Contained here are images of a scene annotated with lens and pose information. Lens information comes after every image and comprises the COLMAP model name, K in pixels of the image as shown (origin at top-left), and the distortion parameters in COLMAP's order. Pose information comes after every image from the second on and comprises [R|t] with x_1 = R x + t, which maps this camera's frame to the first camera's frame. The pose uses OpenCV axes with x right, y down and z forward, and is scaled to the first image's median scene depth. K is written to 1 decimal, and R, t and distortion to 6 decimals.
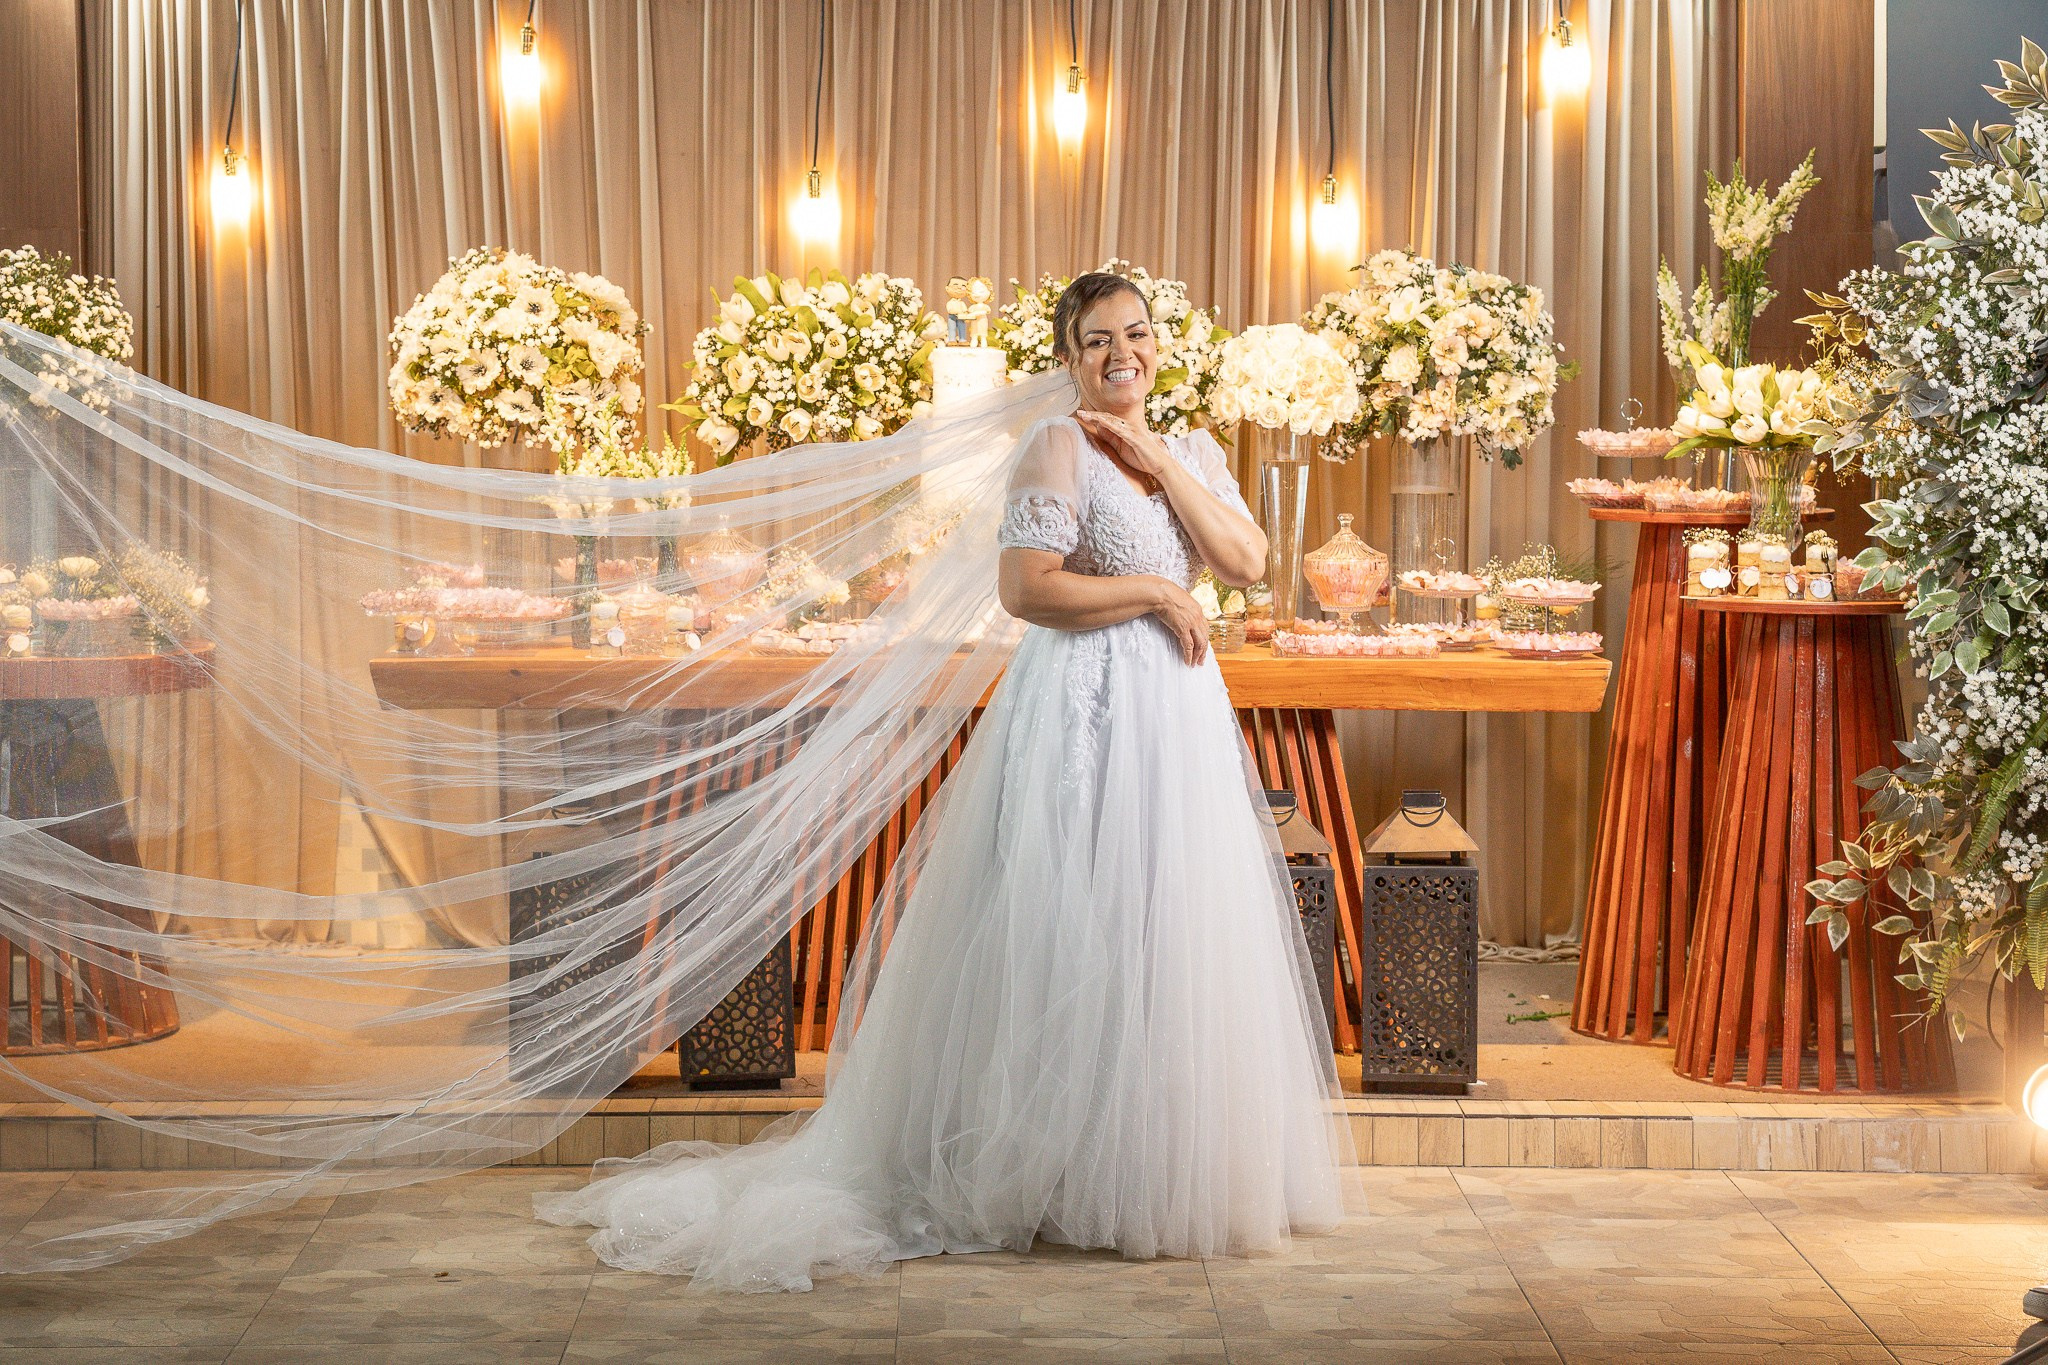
lens RADIAL K [[4669.2, 0, 1008.2], [0, 4669.2, 697.7], [0, 0, 1]] dist [0.243803, 0.000000]
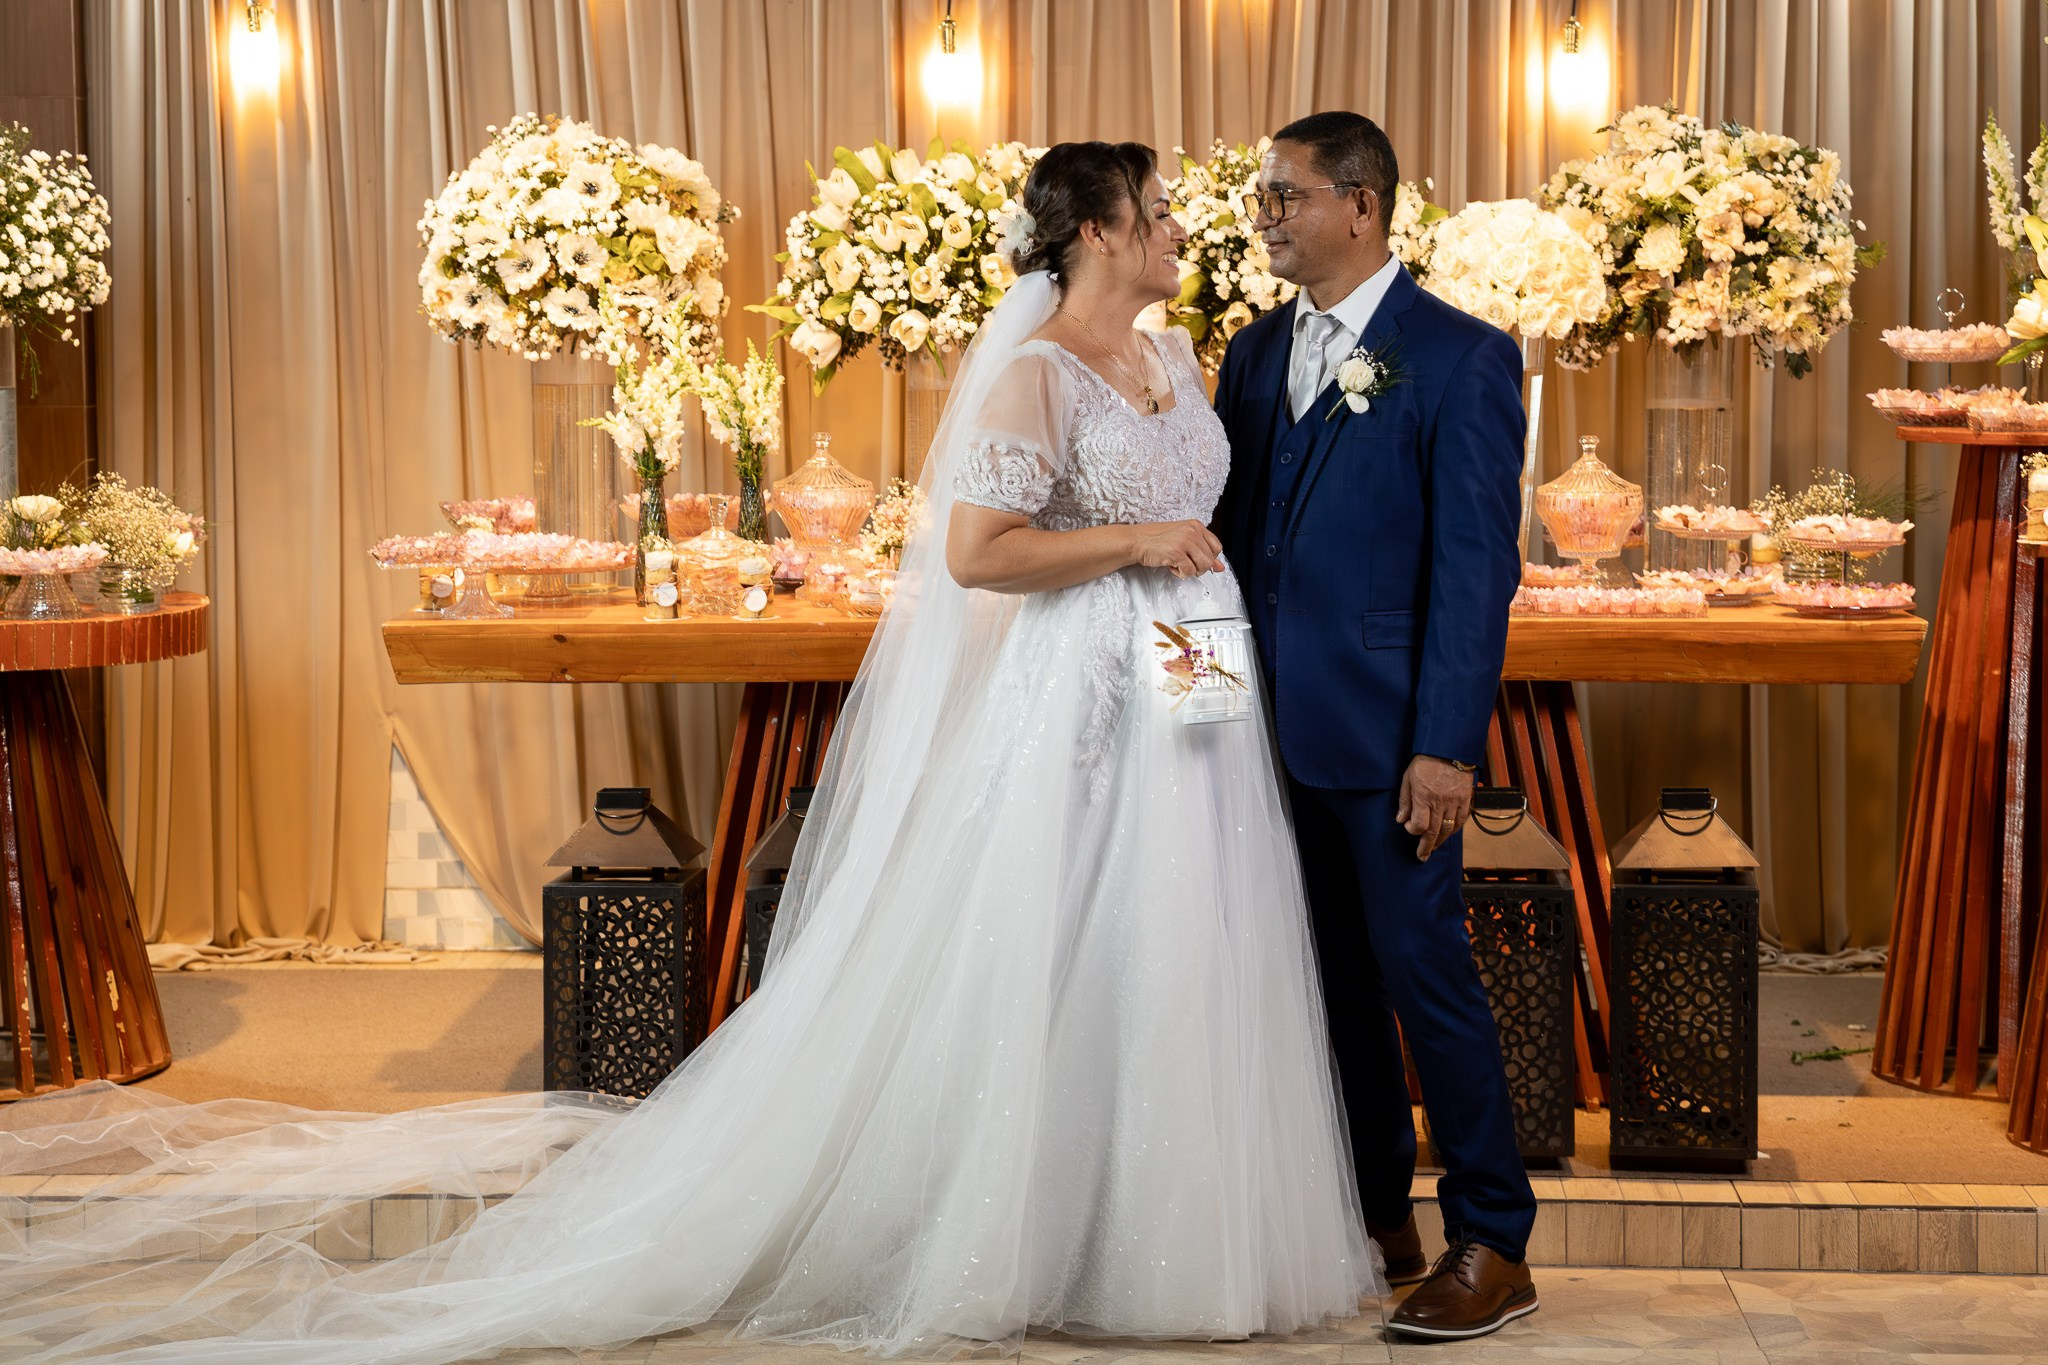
lens RADIAL K [[4631.4, 0, 1011.4], [0, 4631.4, 683.8], [0, 0, 1]] dist [0.245770, 0.000000]
pose [[0.998577, -0.001713, -0.053294, 0.015359], [0.002940, 0.999732, 0.022951, -0.015260], [0.053241, -0.023075, 0.998315, 0.193355]]
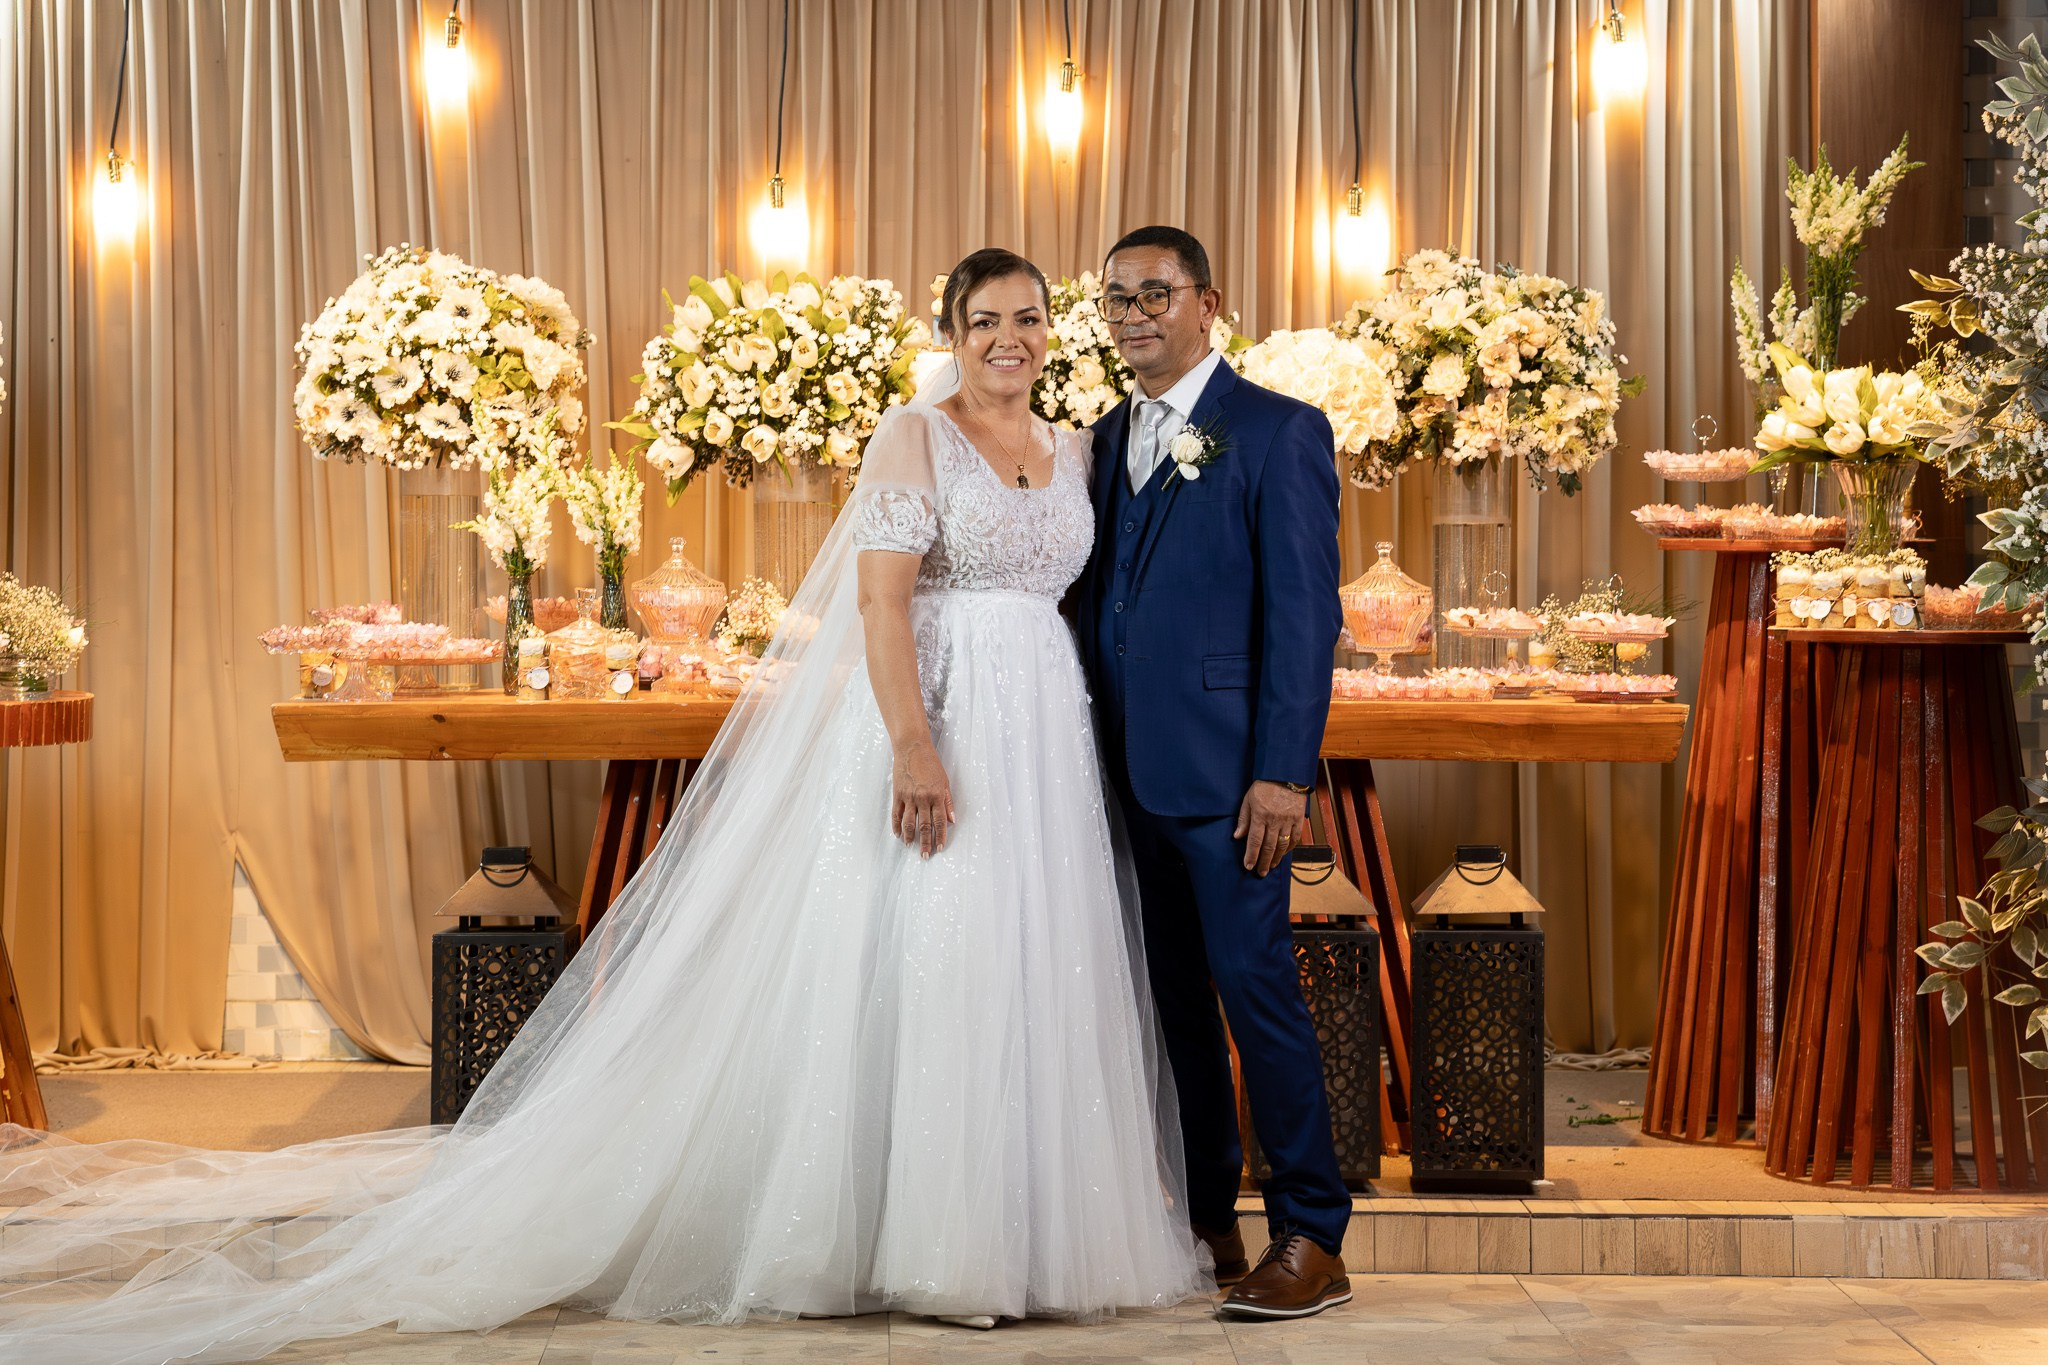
lens RADIAL K [[5021.3, 0, 1051.3], [0, 5021.3, 654.5], [0, 0, 1]] dist [0.253822, 0.000000]
pose [[0.999778, -0.000204, 0.021079, -0.010473], [0.001325, 0.998584, -0.053176, 0.031932], [-0.021038, 0.053192, 0.998363, 0.055715]]
